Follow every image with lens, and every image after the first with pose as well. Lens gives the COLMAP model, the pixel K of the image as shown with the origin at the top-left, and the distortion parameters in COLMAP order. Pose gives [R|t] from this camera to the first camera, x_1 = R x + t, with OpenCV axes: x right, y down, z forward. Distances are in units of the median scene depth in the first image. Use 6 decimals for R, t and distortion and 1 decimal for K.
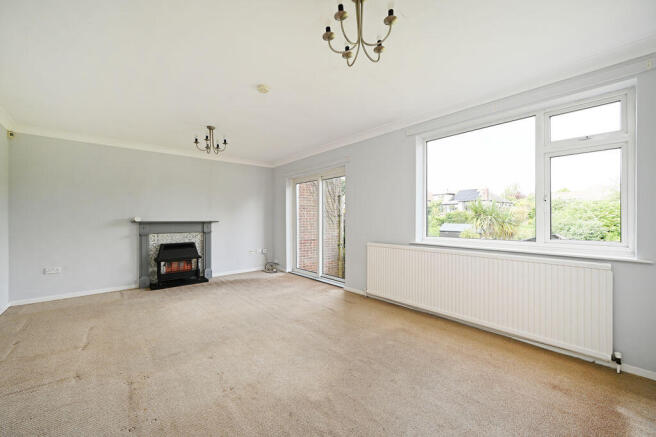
lens RADIAL K [[257.3, 0, 323.8], [0, 257.3, 217.3], [0, 0, 1]] dist [0.009838, -0.000480]
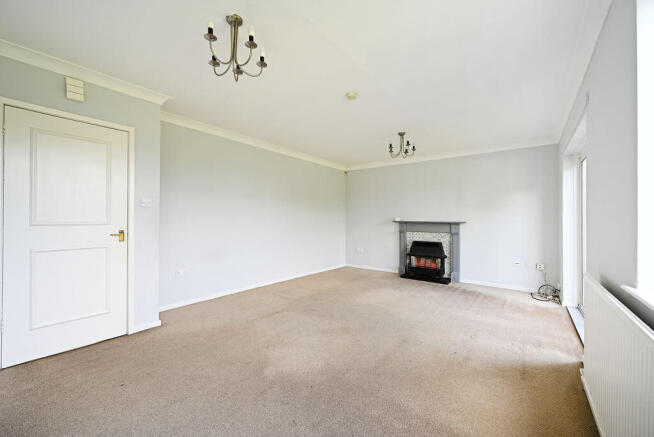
lens RADIAL K [[256.5, 0, 324.1], [0, 256.5, 218.7], [0, 0, 1]] dist [0.009838, -0.000480]
pose [[0.206512, 0.001781, -0.978442, 0.415363], [-0.001261, 0.999998, 0.001555, 0.002418], [0.978443, 0.000913, 0.206514, 0.362444]]
